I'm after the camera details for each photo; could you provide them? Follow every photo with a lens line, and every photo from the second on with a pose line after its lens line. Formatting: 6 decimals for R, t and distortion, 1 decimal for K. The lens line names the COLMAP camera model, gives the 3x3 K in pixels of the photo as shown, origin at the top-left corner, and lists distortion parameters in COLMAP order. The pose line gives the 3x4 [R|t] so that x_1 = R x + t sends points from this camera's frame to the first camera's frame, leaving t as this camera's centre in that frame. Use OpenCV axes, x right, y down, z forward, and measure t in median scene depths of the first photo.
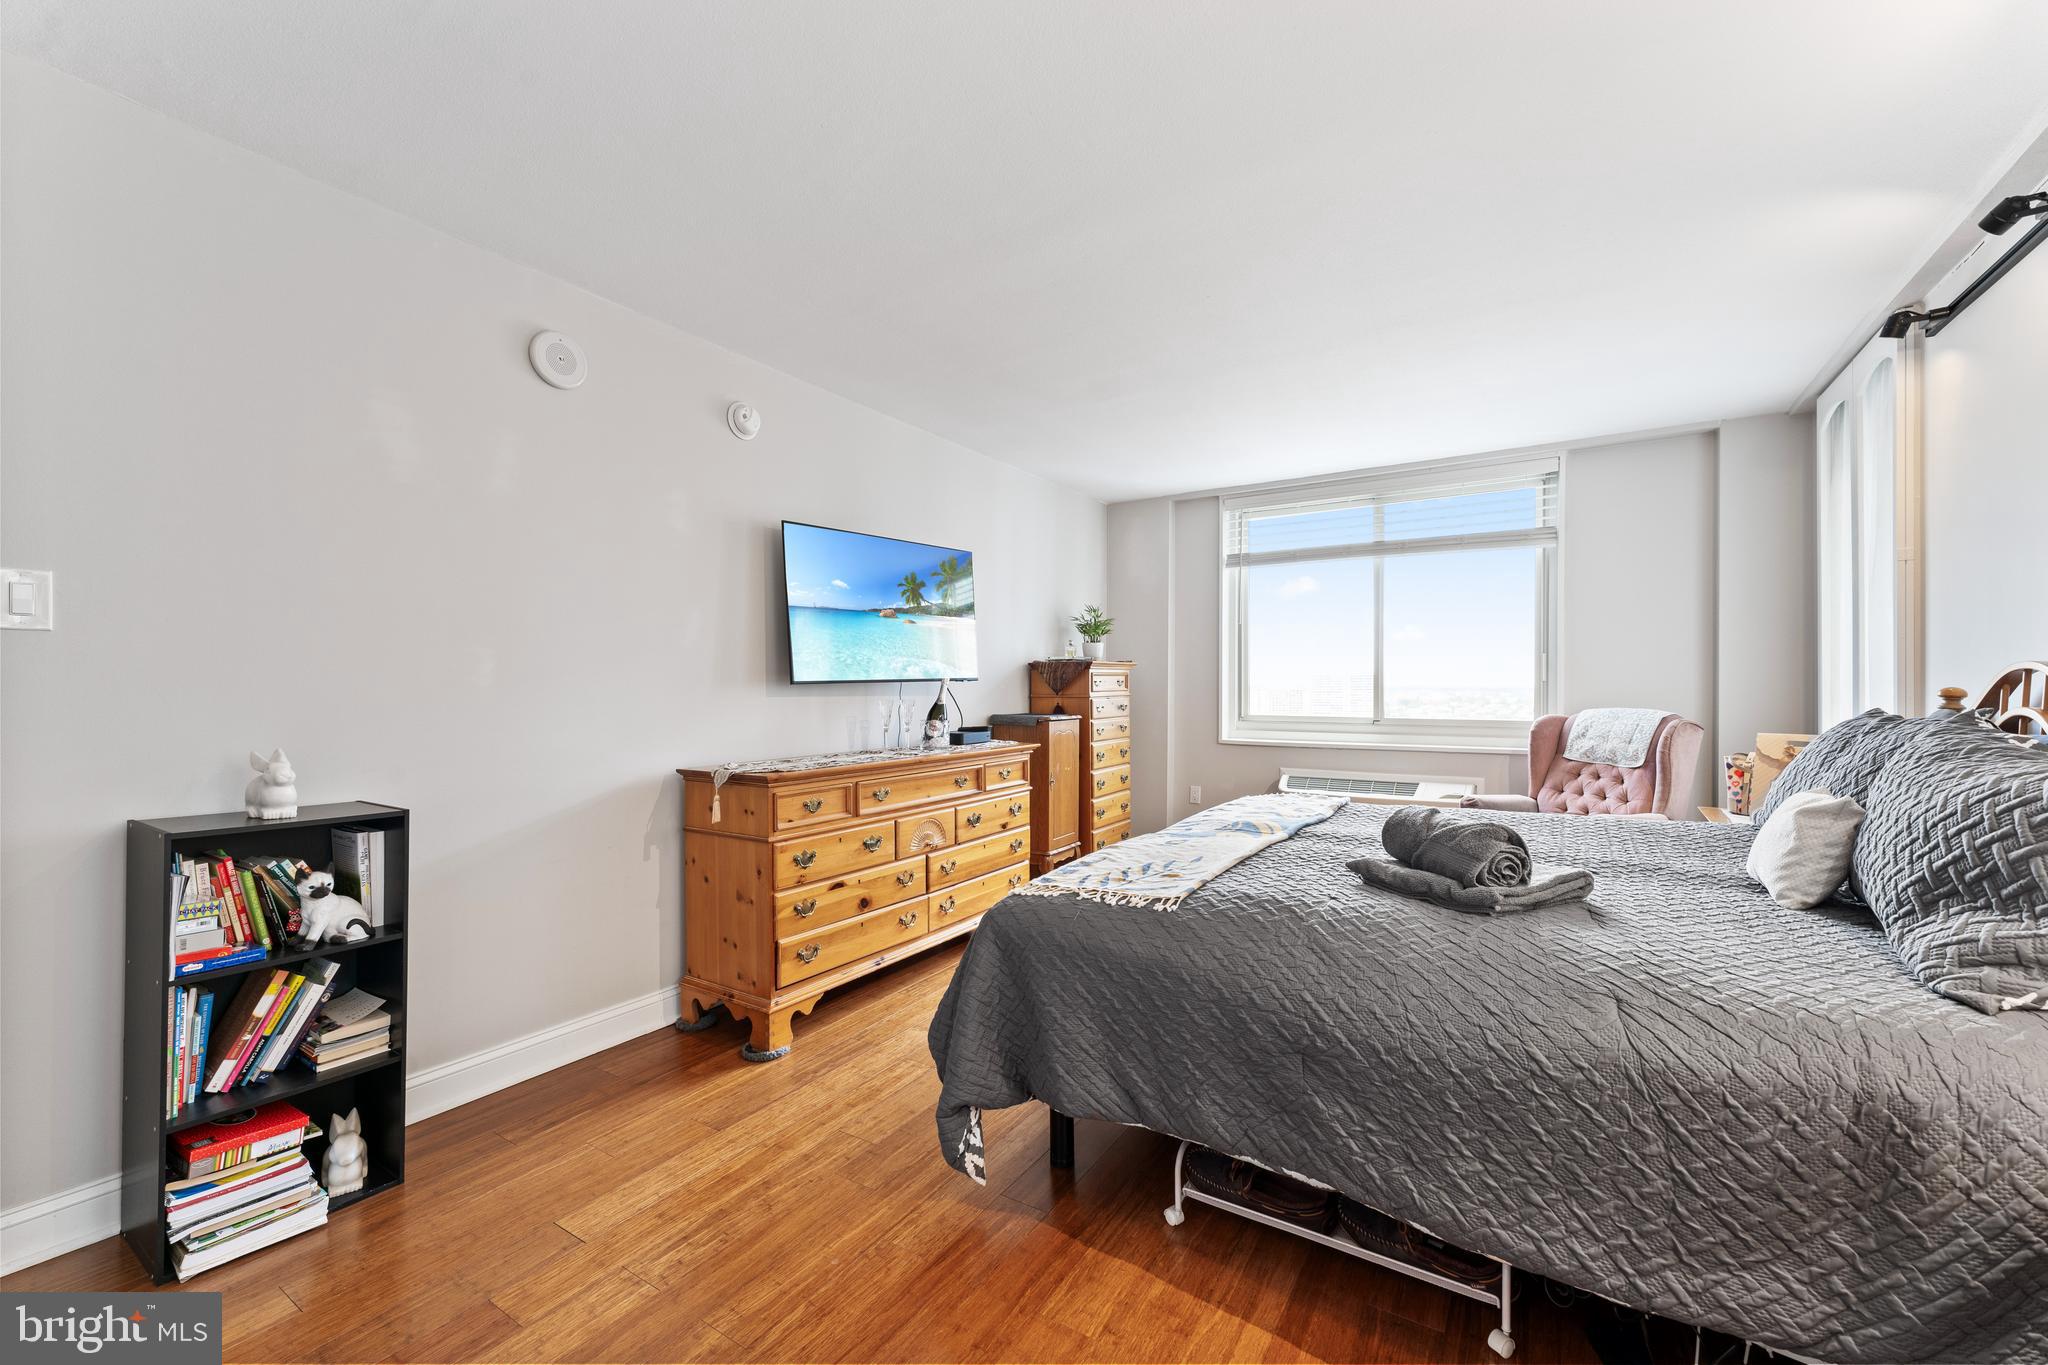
lens RADIAL K [[826.3, 0, 1021.8], [0, 826.3, 691.4], [0, 0, 1]] dist [-0.003449, -0.000829]
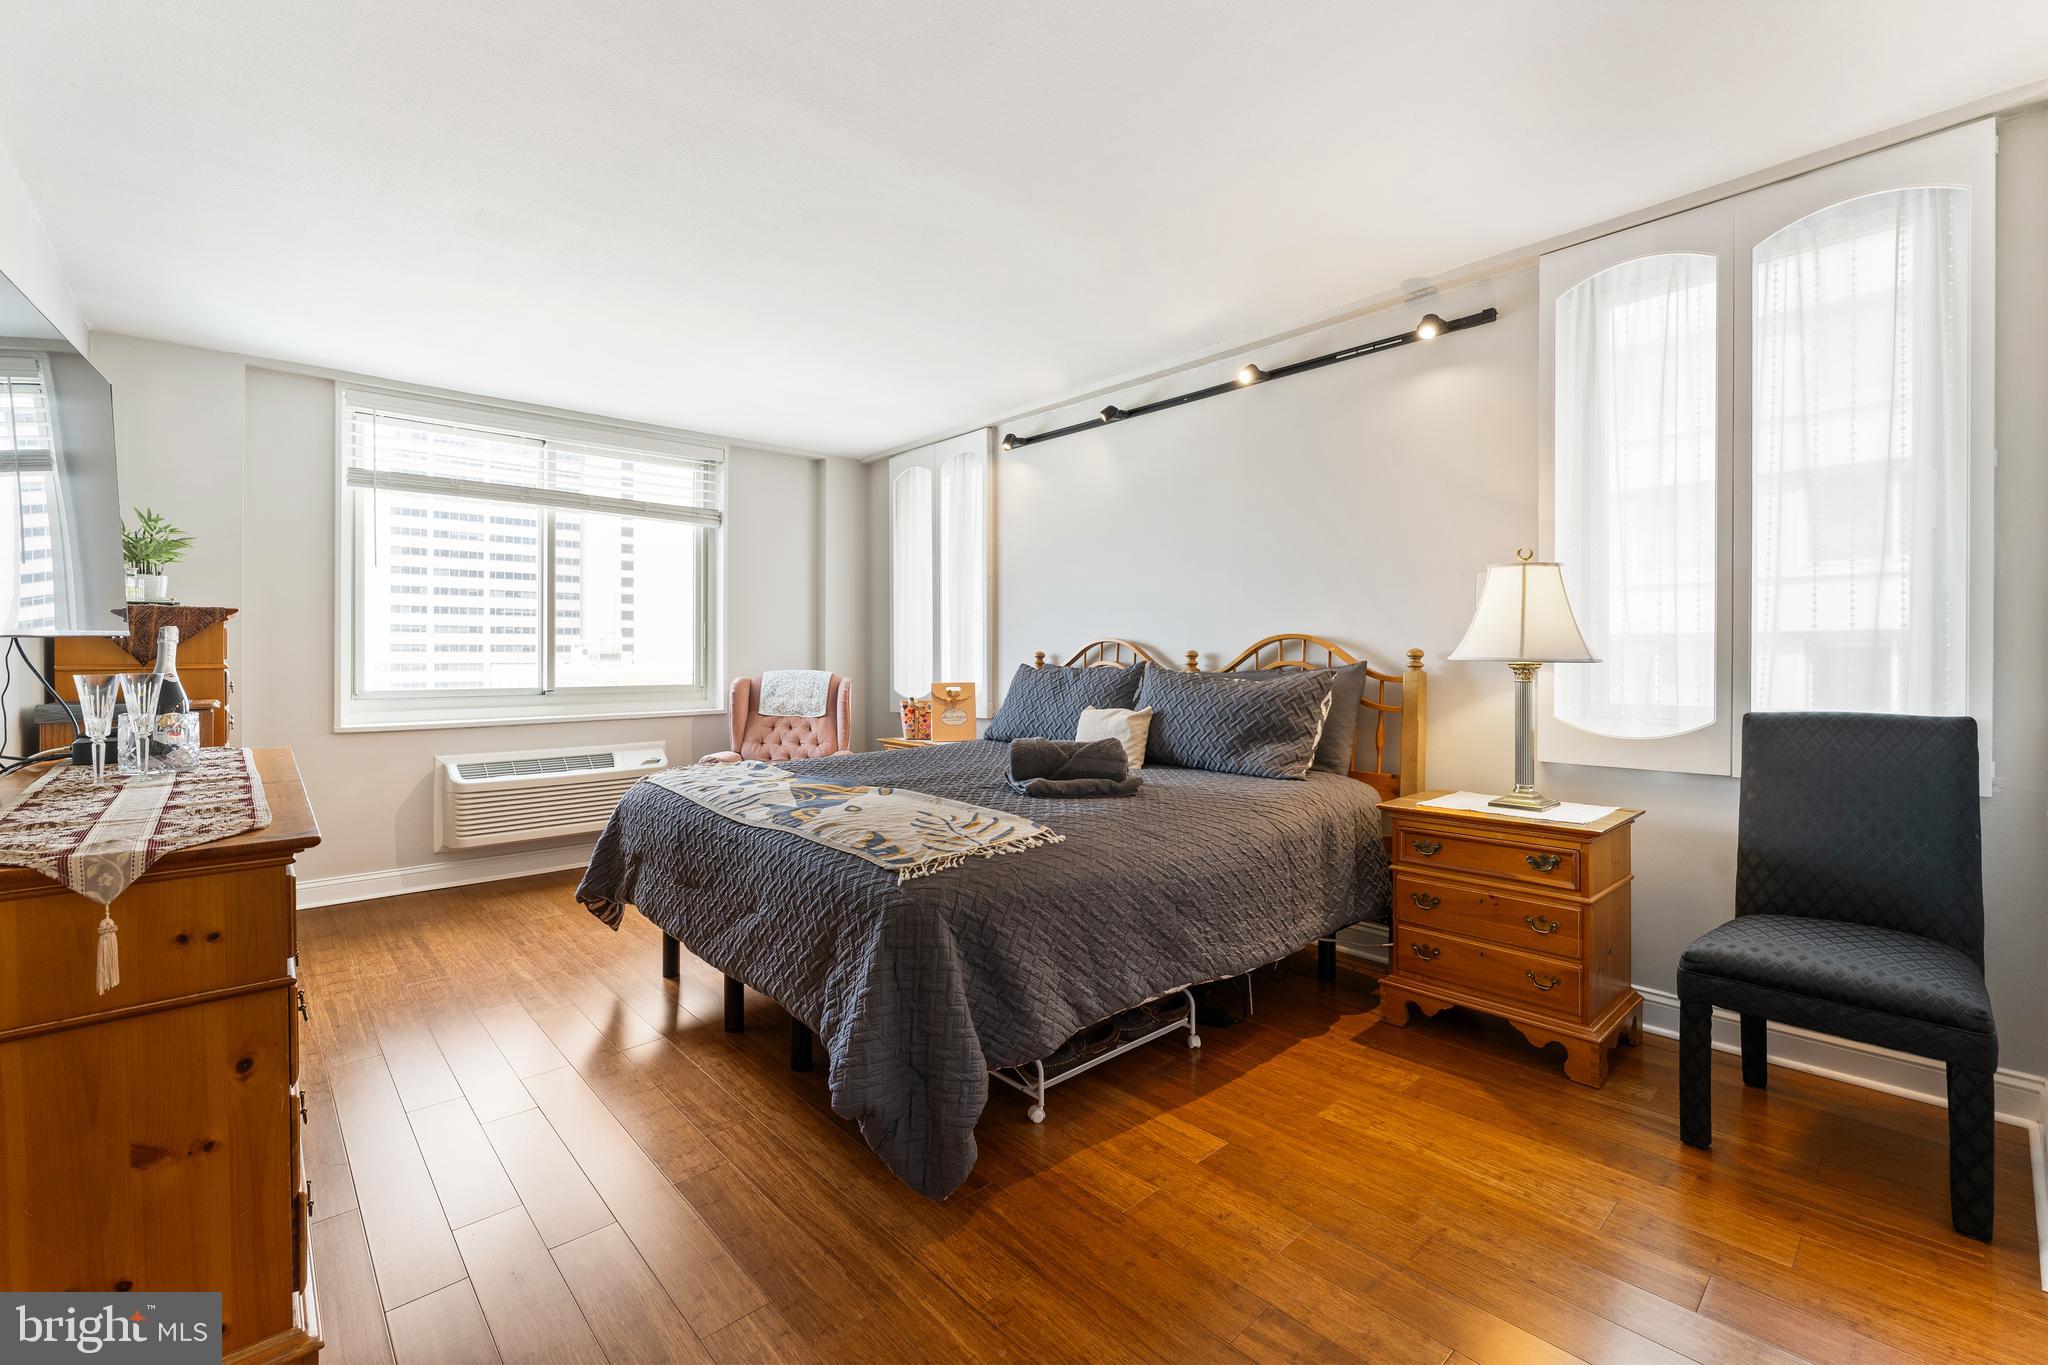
lens RADIAL K [[873.0, 0, 1042.0], [0, 873.0, 669.9], [0, 0, 1]] dist [-0.011893, 0.001914]
pose [[0.238364, -0.013541, 0.971081, -0.455940], [0.005072, 0.999907, 0.012697, 0.004609], [-0.971163, 0.001899, 0.238411, 0.332944]]
